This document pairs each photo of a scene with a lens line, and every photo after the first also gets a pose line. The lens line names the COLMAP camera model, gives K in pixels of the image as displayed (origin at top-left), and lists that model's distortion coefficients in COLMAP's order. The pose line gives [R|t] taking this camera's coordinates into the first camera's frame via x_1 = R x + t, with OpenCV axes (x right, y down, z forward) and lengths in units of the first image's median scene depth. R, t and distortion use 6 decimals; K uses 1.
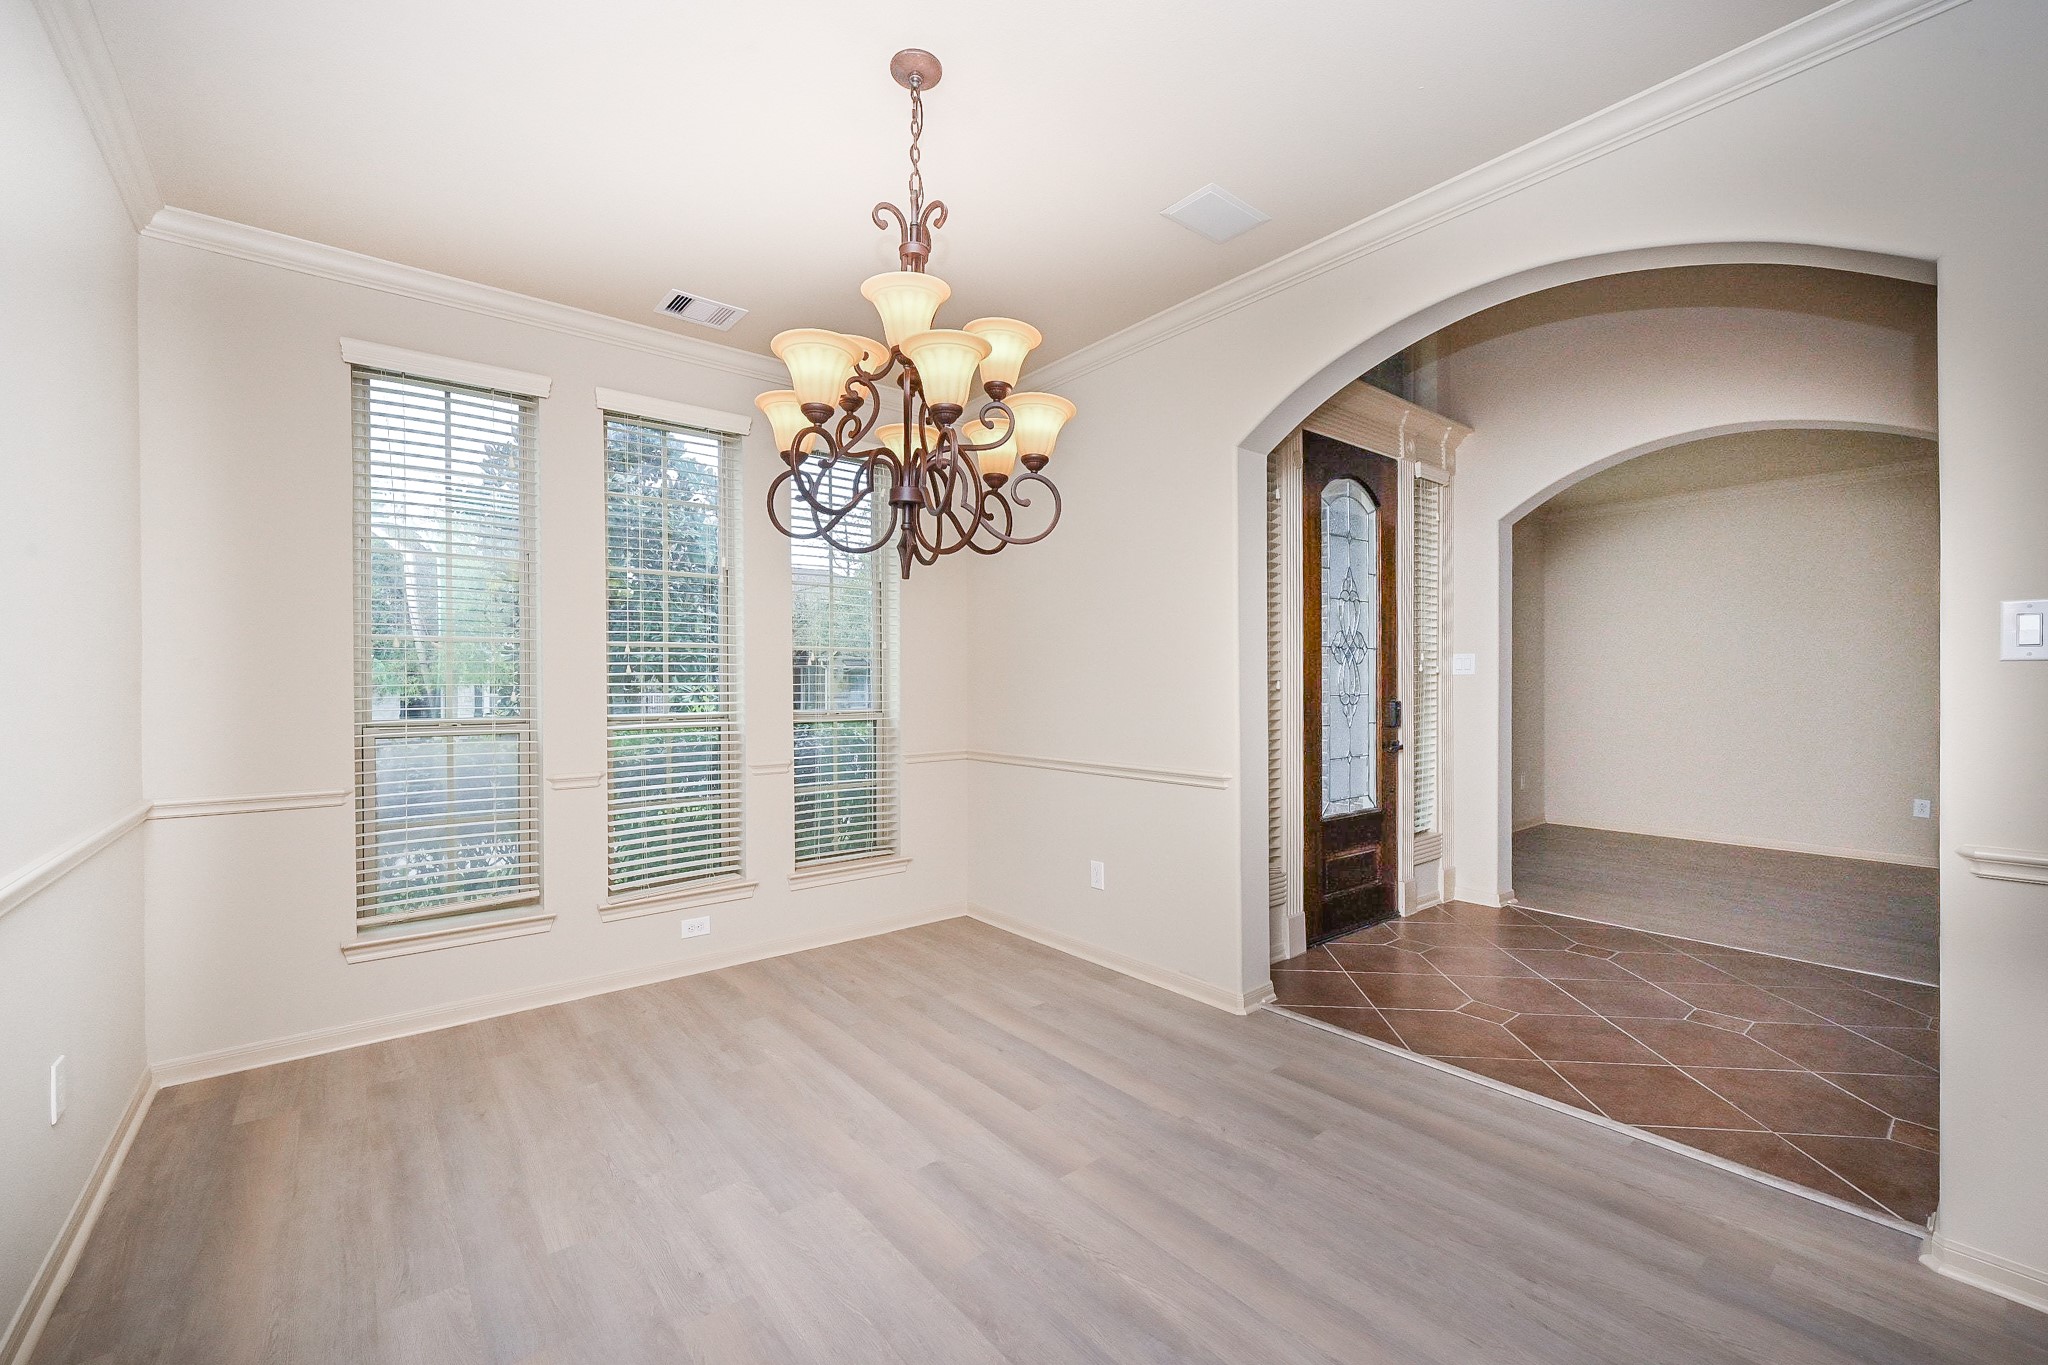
lens RADIAL K [[825.0, 0, 1022.4], [0, 825.0, 679.2], [0, 0, 1]] dist [-0.018801, -0.000299]
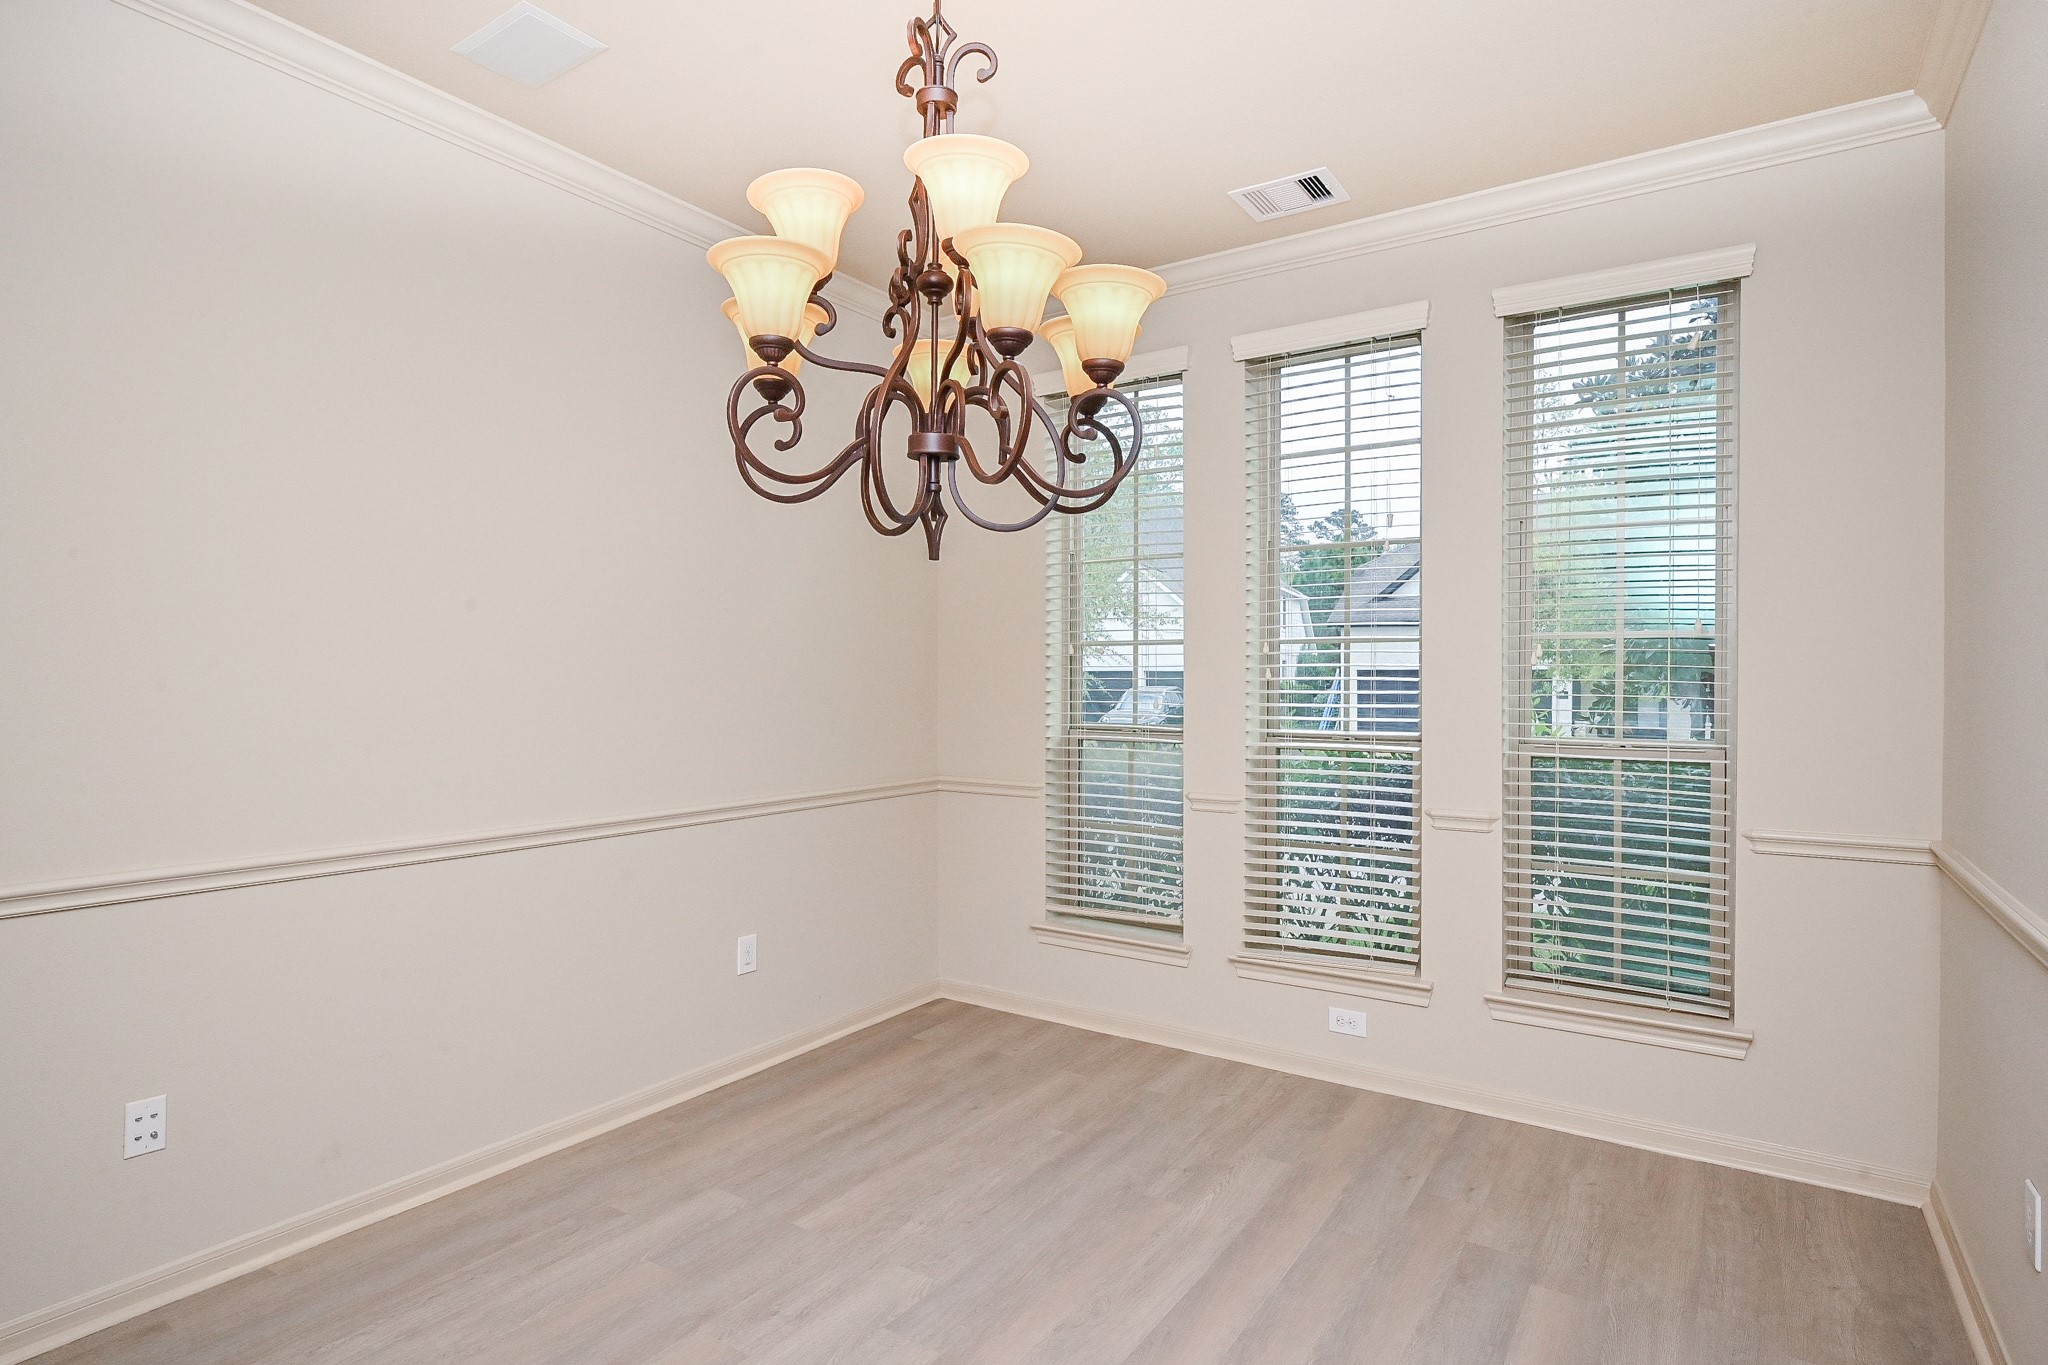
lens RADIAL K [[1069.7, 0, 1023.0], [0, 1069.7, 686.4], [0, 0, 1]] dist [-0.006308, -0.002384]
pose [[0.295013, 0.017781, -0.955328, 0.475673], [-0.001363, 0.999834, 0.018189, -0.017923], [0.955492, -0.004064, 0.294988, 0.490063]]
